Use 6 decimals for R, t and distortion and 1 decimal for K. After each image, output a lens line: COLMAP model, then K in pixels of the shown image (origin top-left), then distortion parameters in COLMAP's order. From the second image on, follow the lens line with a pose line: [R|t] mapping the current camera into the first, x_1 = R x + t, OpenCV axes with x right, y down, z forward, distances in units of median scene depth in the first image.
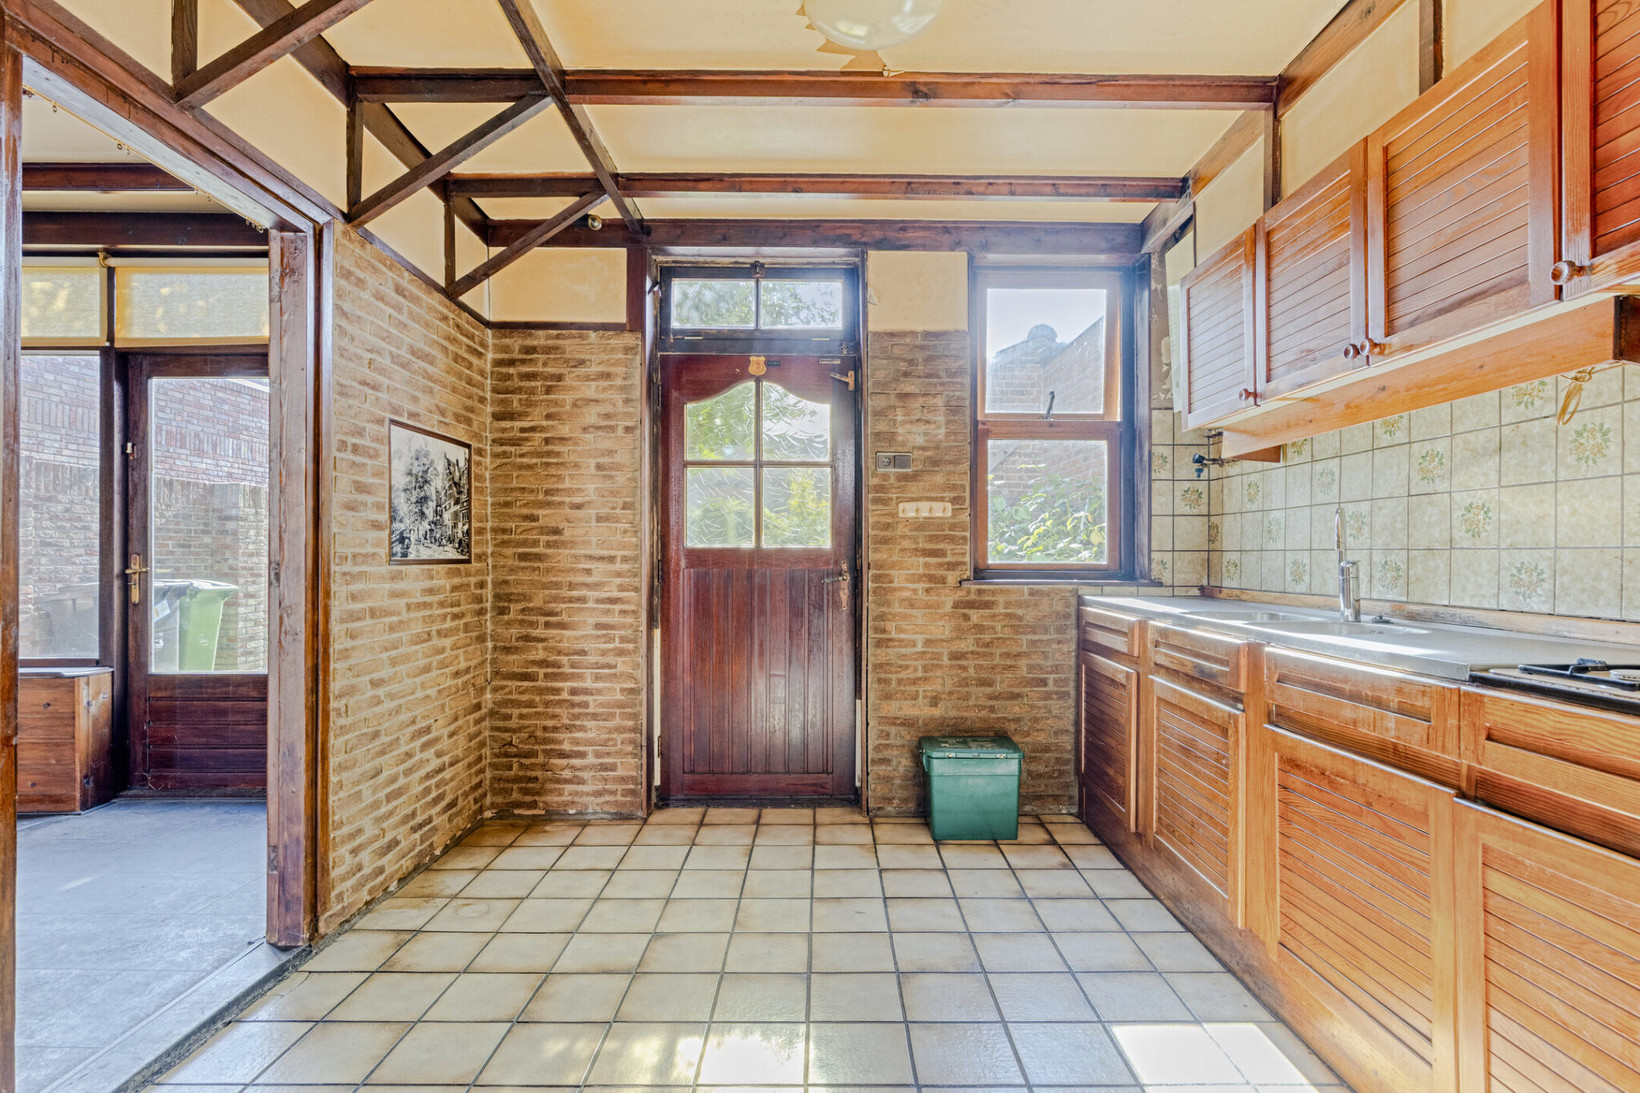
lens RADIAL K [[805.7, 0, 819.7], [0, 805.7, 552.5], [0, 0, 1]] dist [0.000802, -0.000388]
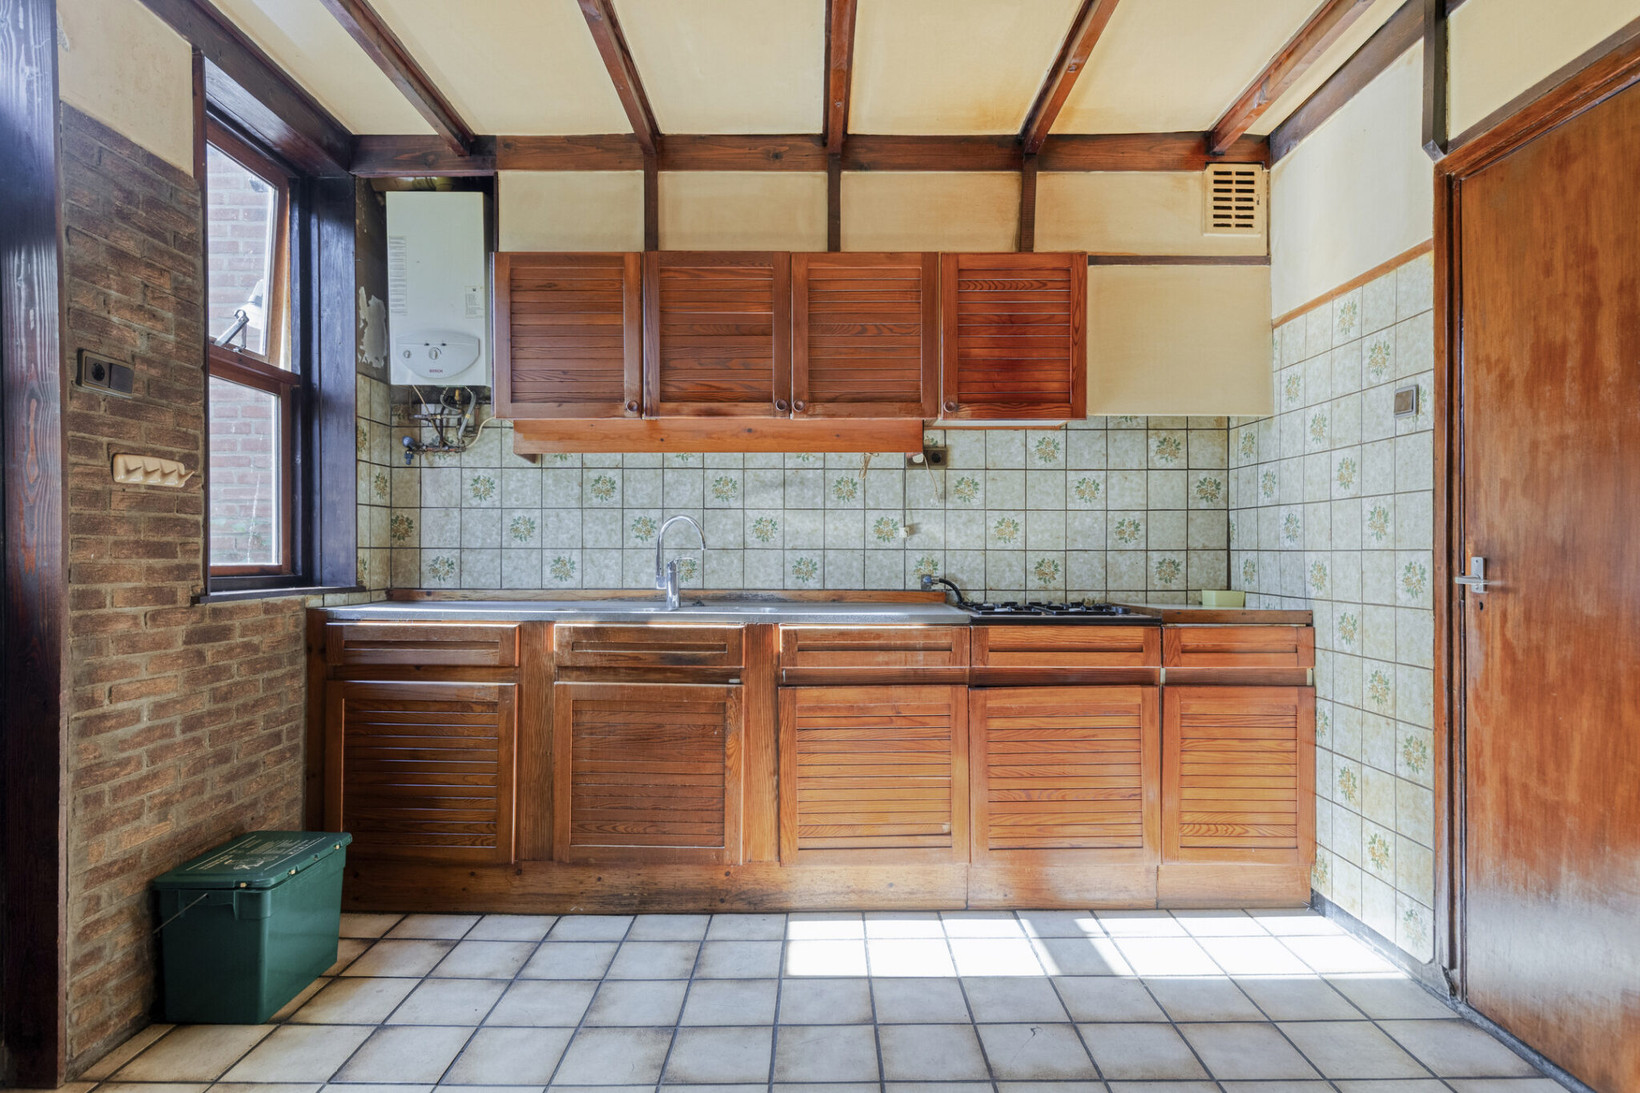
lens RADIAL K [[896.9, 0, 824.7], [0, 896.9, 554.2], [0, 0, 1]] dist [-0.002168, -0.000729]
pose [[-0.006977, -0.003295, 0.999970, -0.491890], [-0.005134, 0.999982, 0.003259, -0.000897], [-0.999962, -0.005111, -0.006994, 0.539017]]
